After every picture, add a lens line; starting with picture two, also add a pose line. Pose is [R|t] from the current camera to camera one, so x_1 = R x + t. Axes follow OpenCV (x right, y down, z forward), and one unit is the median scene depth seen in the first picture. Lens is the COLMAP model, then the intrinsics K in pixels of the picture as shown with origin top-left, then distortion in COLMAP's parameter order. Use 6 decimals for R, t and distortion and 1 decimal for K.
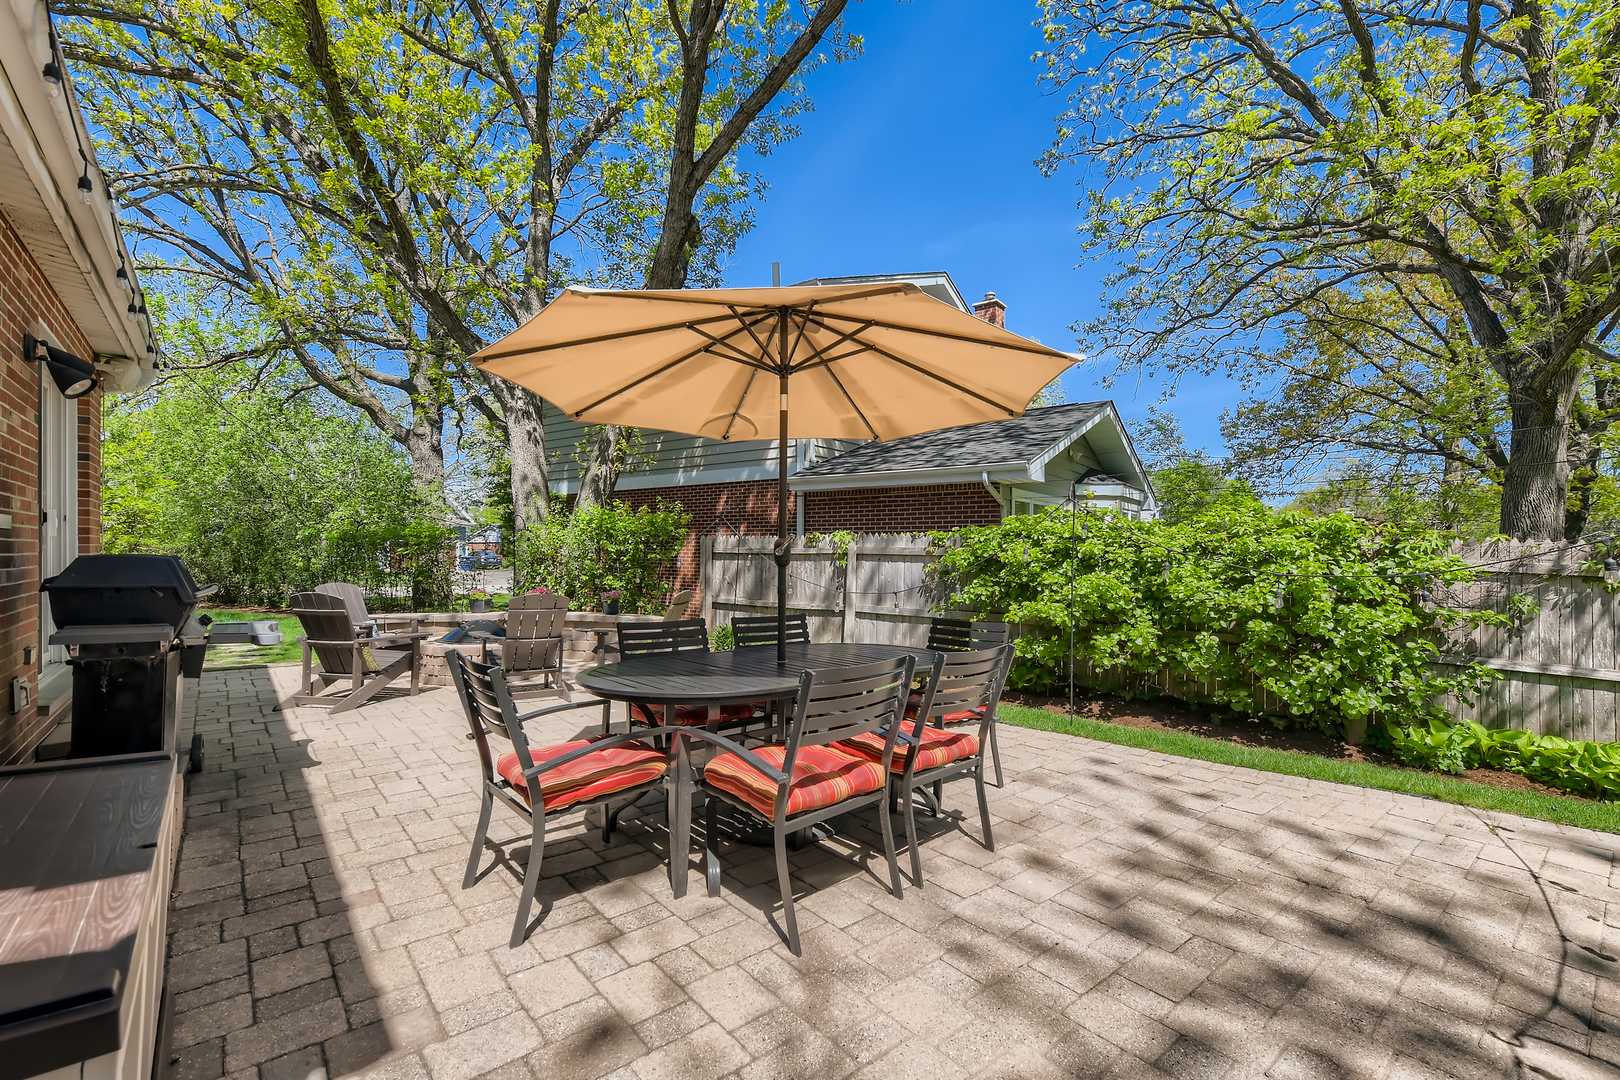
lens RADIAL K [[670.2, 0, 810.6], [0, 670.2, 528.9], [0, 0, 1]] dist [0.000293, -0.000842]
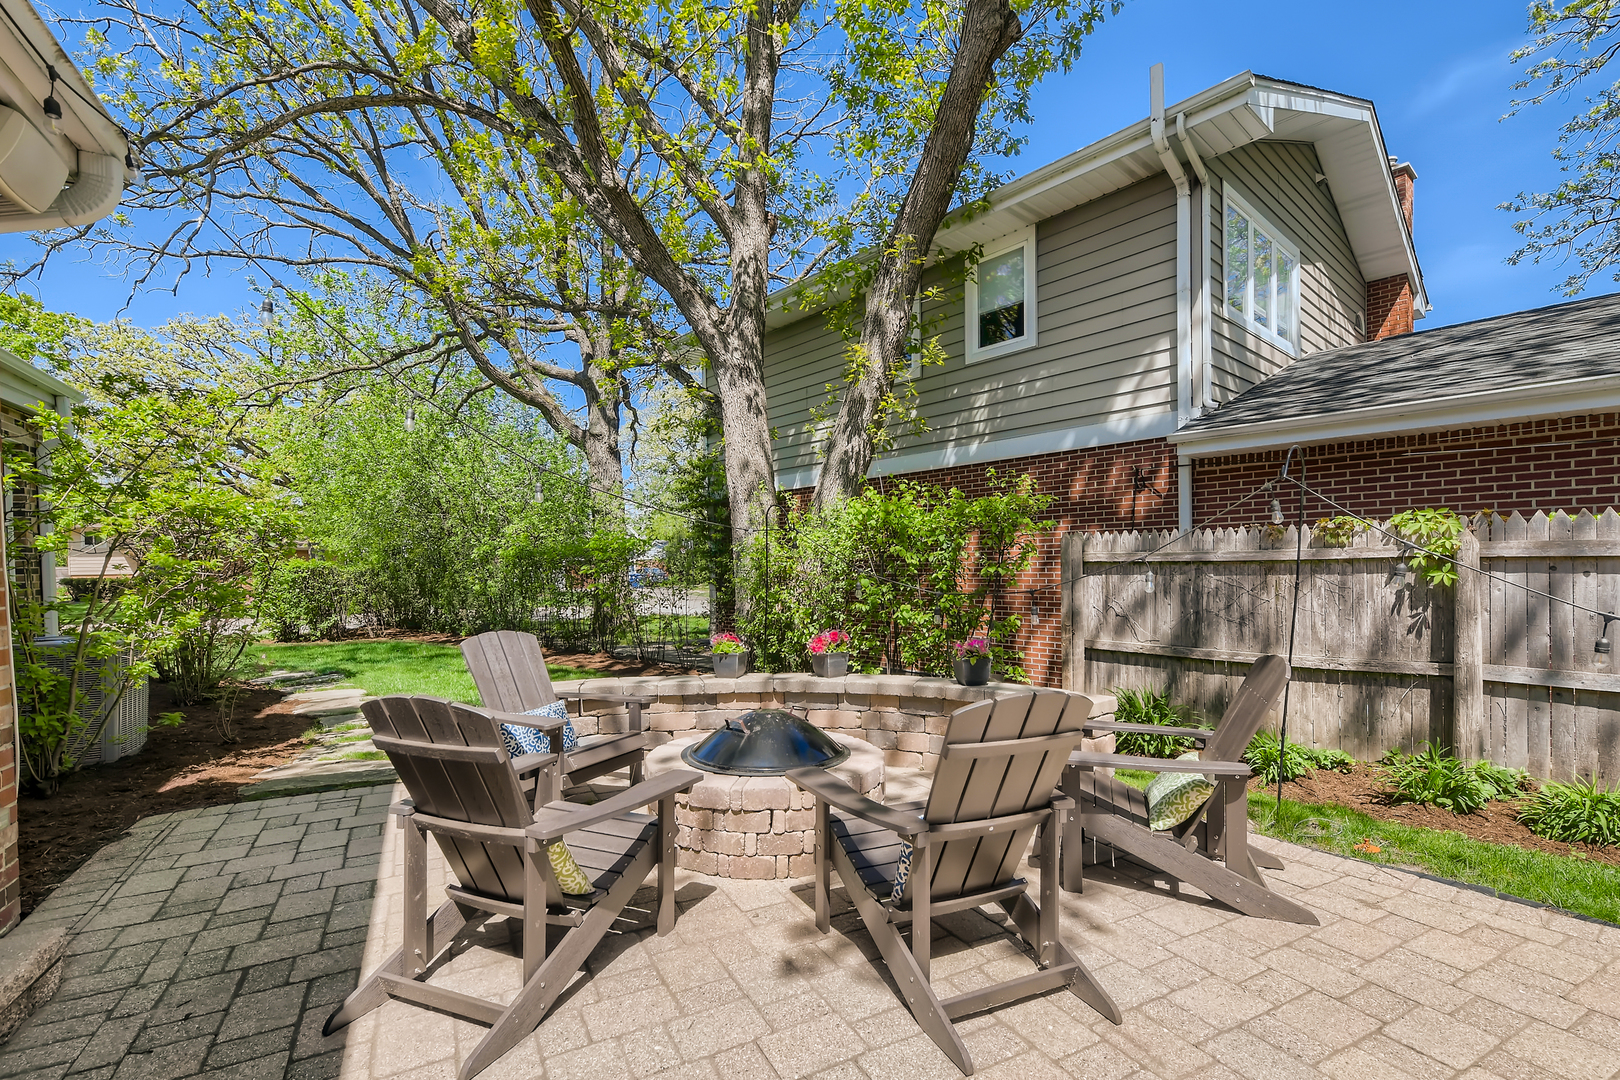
lens RADIAL K [[670.2, 0, 808.3], [0, 670.2, 541.6], [0, 0, 1]] dist [0.000293, -0.000842]
pose [[0.977638, -0.029328, -0.208242, -0.201878], [0.030123, 0.999546, 0.000646, 0.007553], [0.208128, -0.006904, 0.978077, 0.303248]]
